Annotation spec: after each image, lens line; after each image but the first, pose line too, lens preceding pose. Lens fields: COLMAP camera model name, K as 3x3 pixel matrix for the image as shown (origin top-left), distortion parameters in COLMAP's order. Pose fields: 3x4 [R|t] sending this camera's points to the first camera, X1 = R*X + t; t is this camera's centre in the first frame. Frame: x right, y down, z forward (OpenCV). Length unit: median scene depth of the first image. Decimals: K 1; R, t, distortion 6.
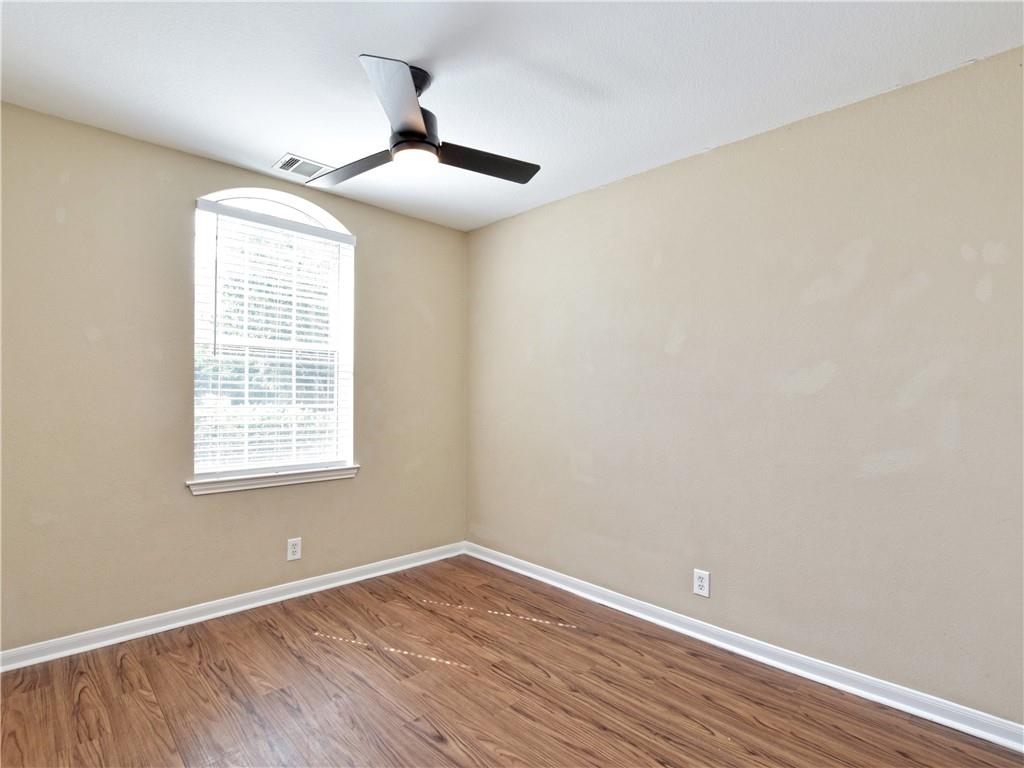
lens RADIAL K [[509.2, 0, 516.2], [0, 509.2, 386.1], [0, 0, 1]] dist [-0.038550, 0.007353]
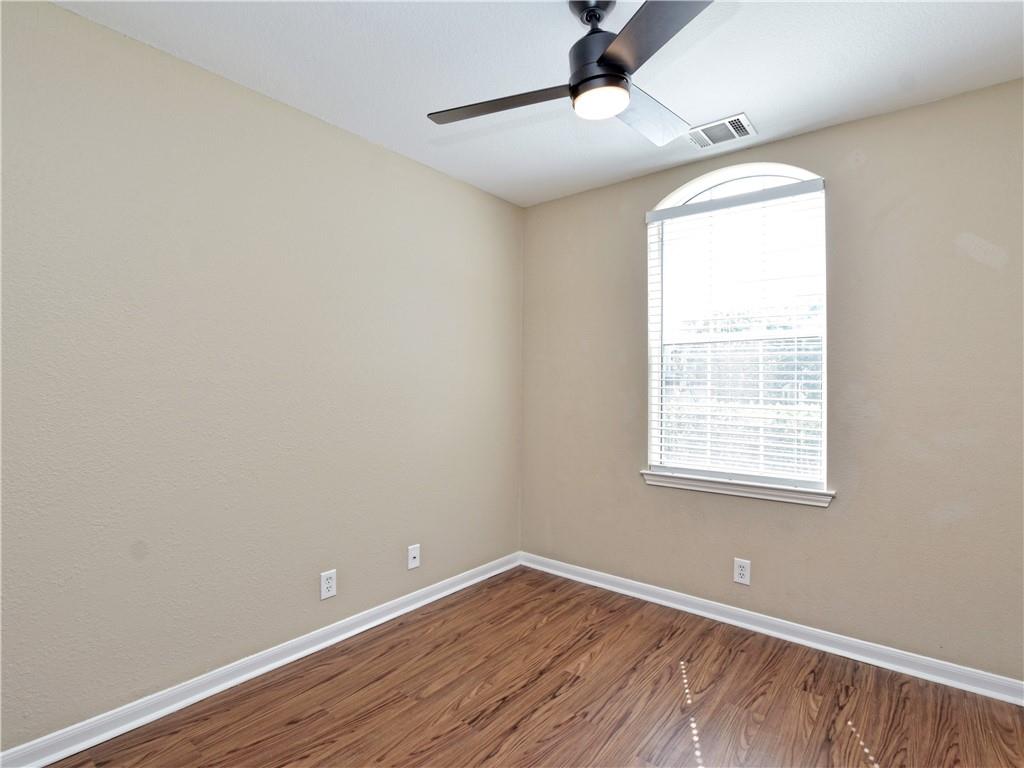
lens RADIAL K [[509.2, 0, 516.2], [0, 509.2, 386.1], [0, 0, 1]] dist [-0.038550, 0.007353]
pose [[0.108141, -0.010379, -0.994081, 0.412451], [0.006182, 0.999933, -0.009768, 0.012081], [0.994116, -0.005089, 0.108198, 0.566726]]
